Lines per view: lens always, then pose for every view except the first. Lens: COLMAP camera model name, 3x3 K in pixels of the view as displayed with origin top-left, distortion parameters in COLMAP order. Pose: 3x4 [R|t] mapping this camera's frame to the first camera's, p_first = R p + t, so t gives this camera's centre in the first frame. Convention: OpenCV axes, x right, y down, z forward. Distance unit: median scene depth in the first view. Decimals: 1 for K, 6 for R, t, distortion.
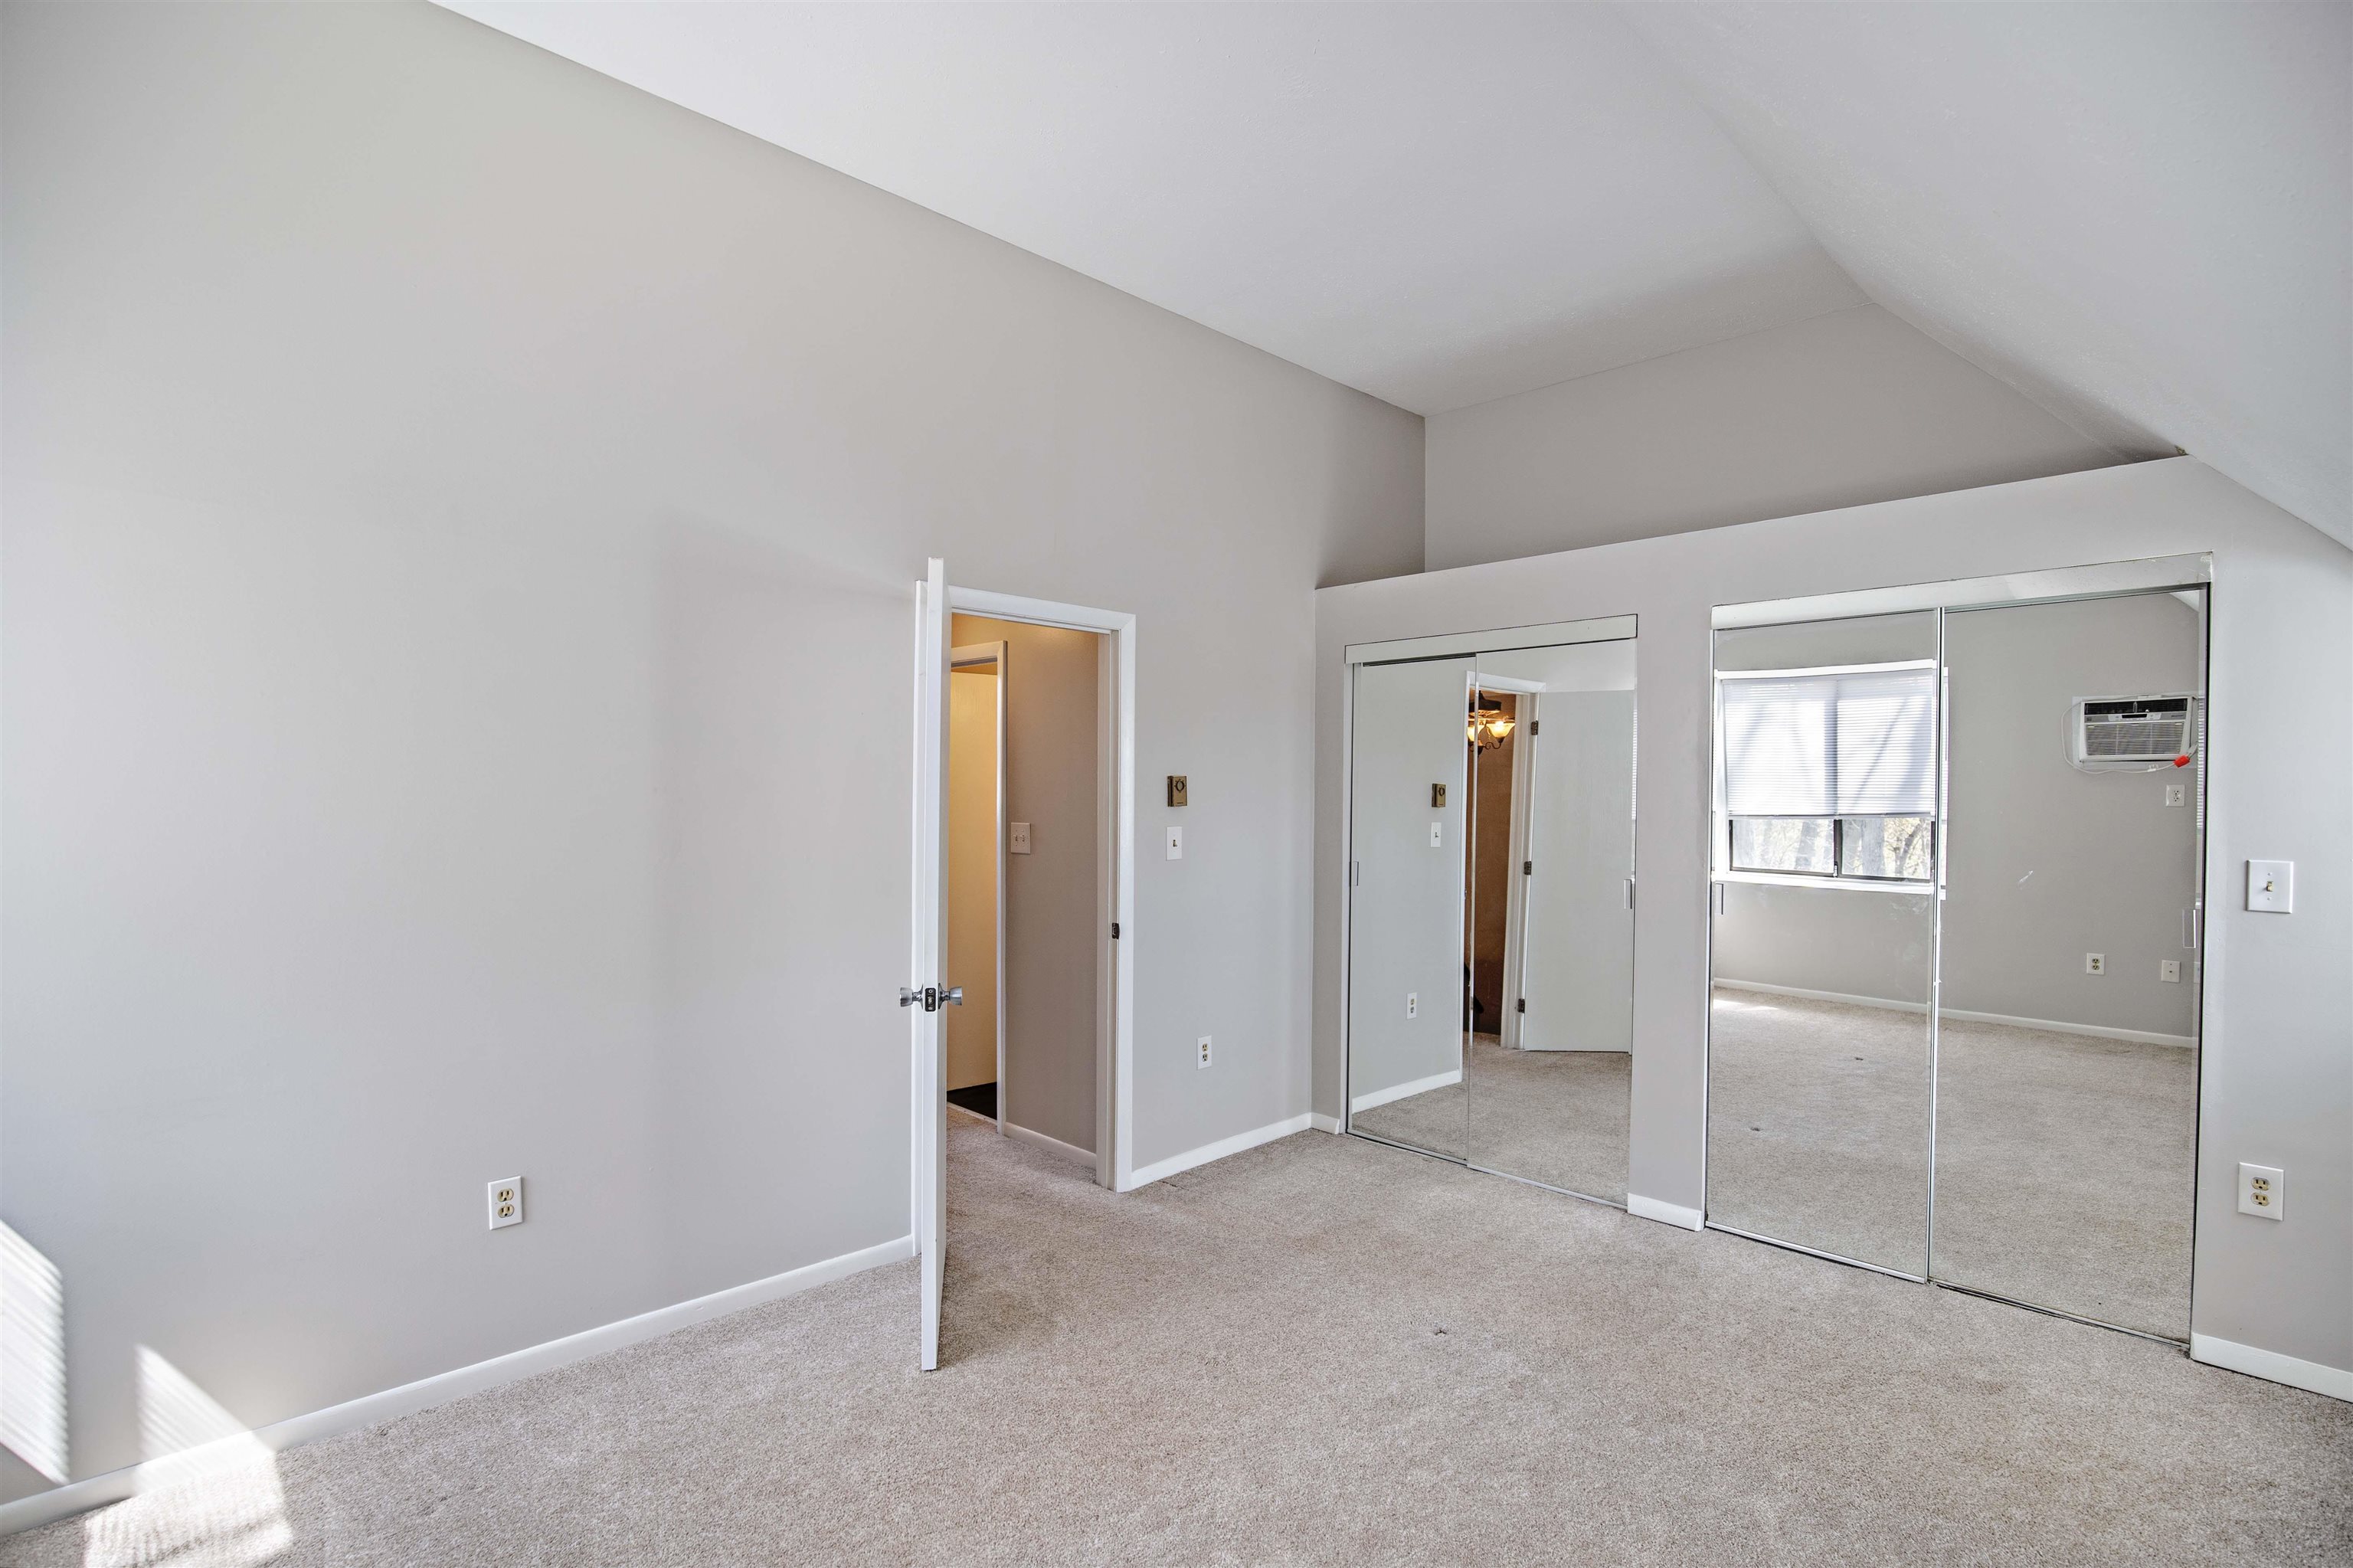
lens RADIAL K [[1086.4, 0, 1174.3], [0, 1086.4, 795.9], [0, 0, 1]] dist [-0.038317, 0.008505]
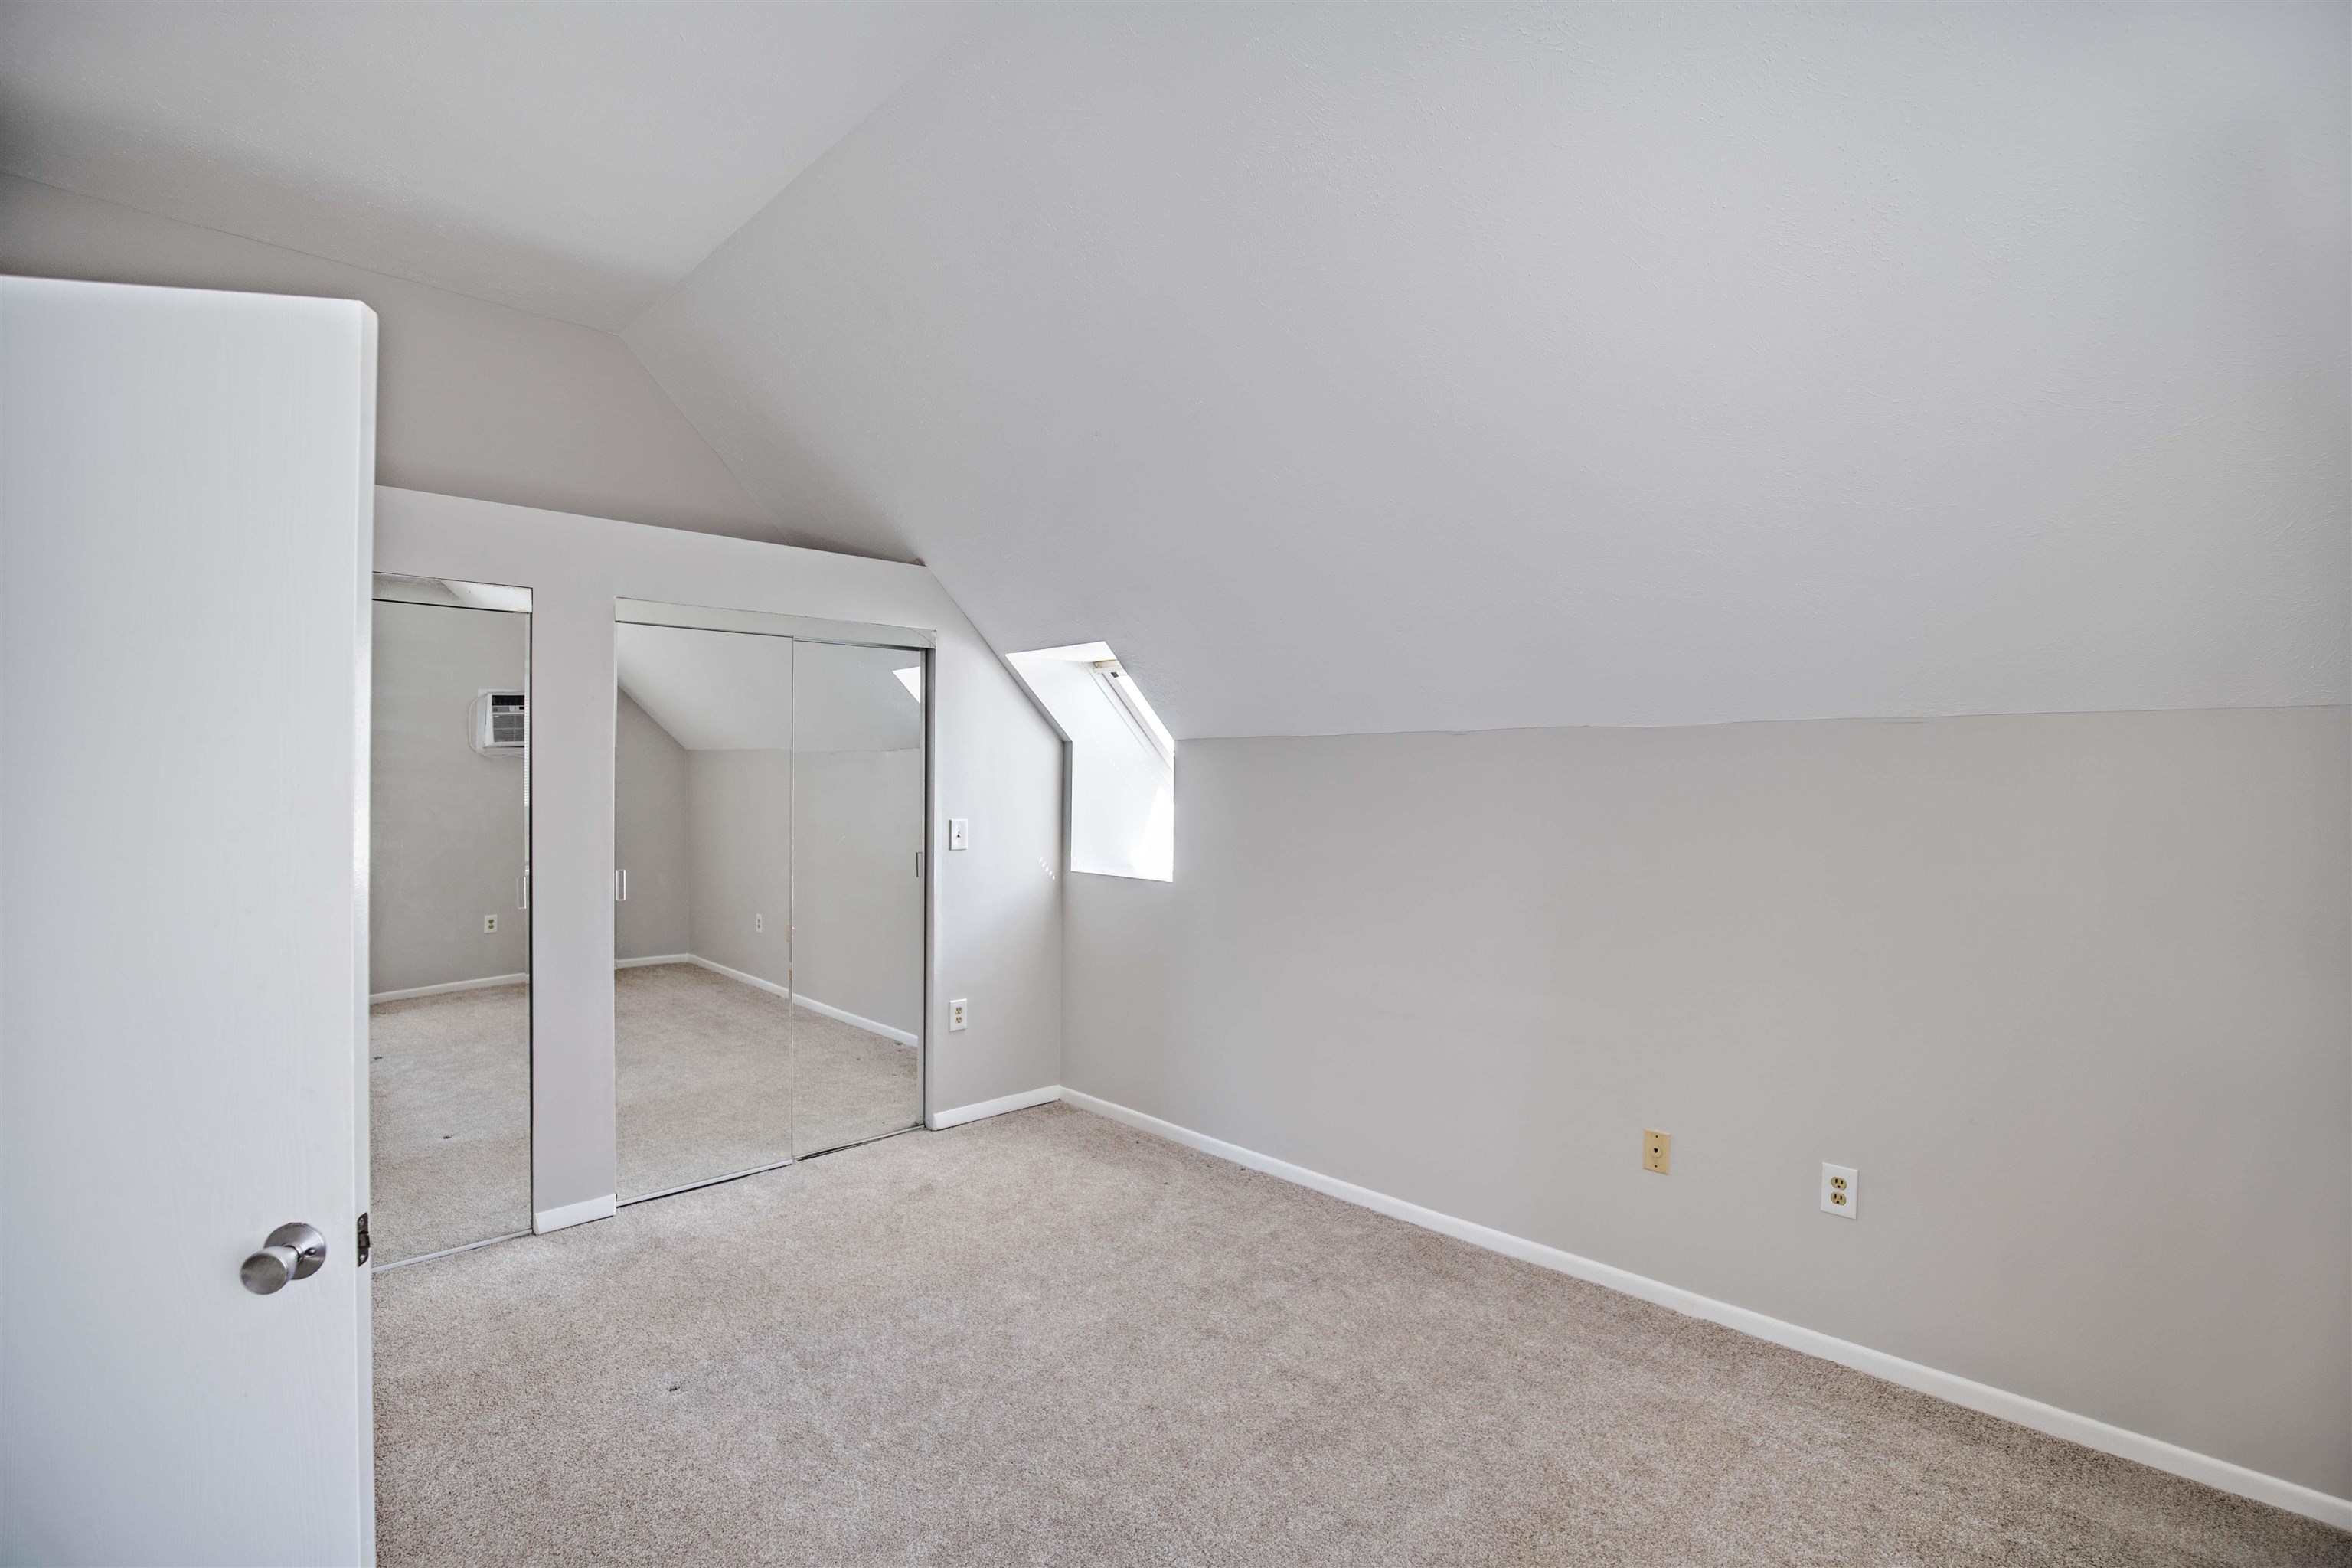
lens RADIAL K [[1083.4, 0, 1164.5], [0, 1083.4, 793.1], [0, 0, 1]] dist [-0.036979, 0.007114]
pose [[-0.009661, -0.012298, 0.999878, -0.575146], [-0.007029, 0.999901, 0.012230, -0.003093], [-0.999929, -0.006910, -0.009747, 0.565855]]
